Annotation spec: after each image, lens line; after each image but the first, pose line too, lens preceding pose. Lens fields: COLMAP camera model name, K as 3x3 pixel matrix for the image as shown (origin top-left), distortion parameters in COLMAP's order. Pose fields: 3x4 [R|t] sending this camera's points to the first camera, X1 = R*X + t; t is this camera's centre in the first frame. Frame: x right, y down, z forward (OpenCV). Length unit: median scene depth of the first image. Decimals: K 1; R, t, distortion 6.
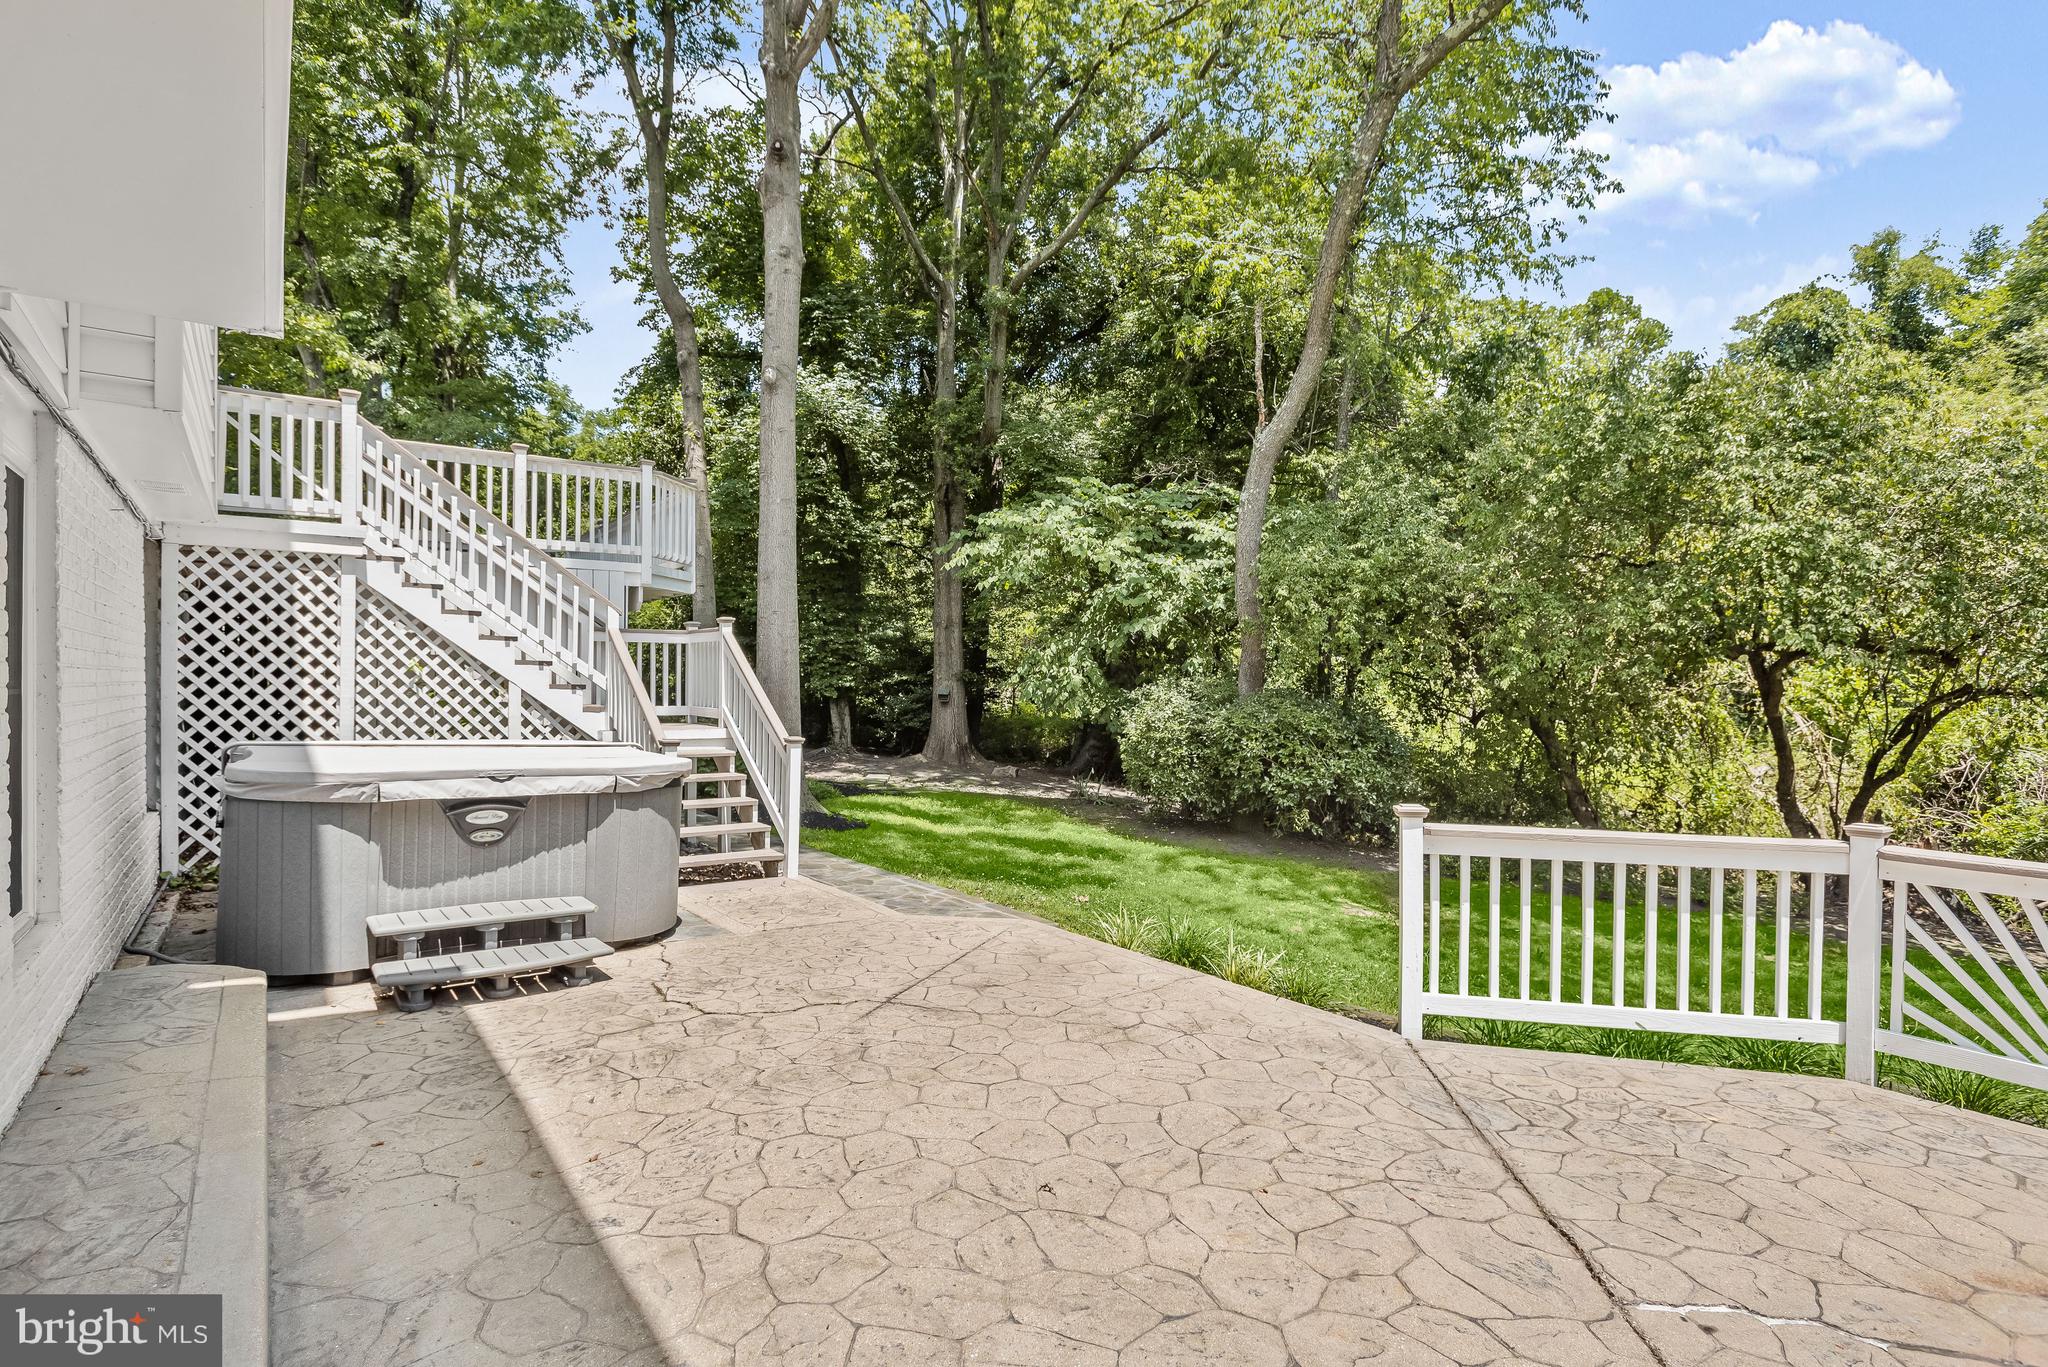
lens RADIAL K [[1076.4, 0, 1017.5], [0, 1076.4, 697.2], [0, 0, 1]] dist [-0.001504, 0.000095]
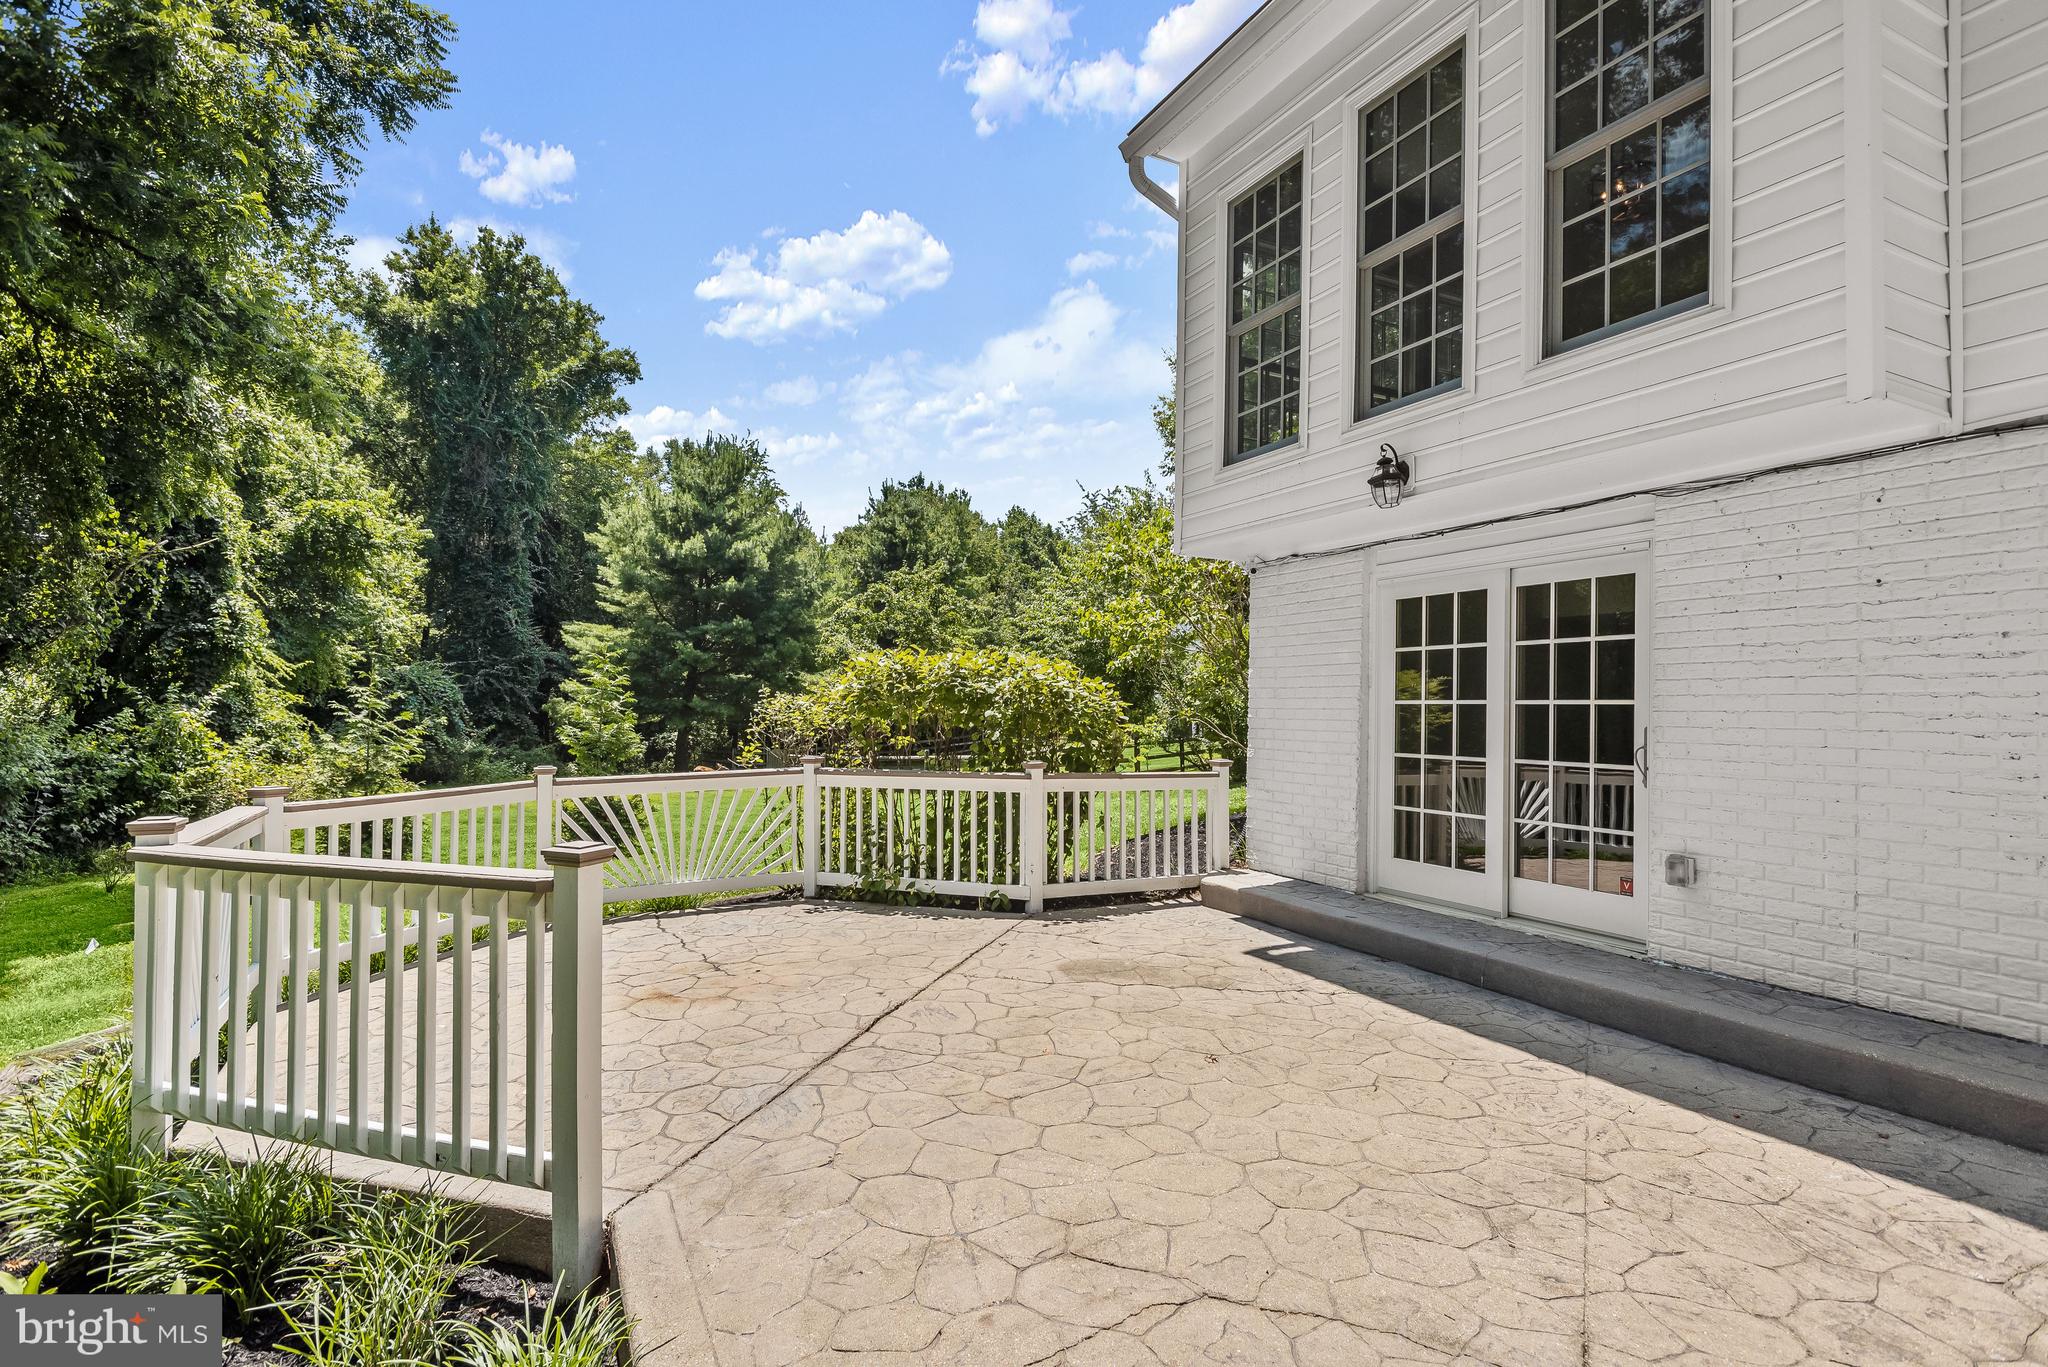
lens RADIAL K [[1076.4, 0, 1017.5], [0, 1076.4, 697.2], [0, 0, 1]] dist [-0.001504, 0.000095]
pose [[-0.986136, -0.019810, 0.164753, 0.044961], [-0.020617, 0.999782, -0.003190, 0.022358], [-0.164654, -0.006543, -0.986330, 1.978952]]
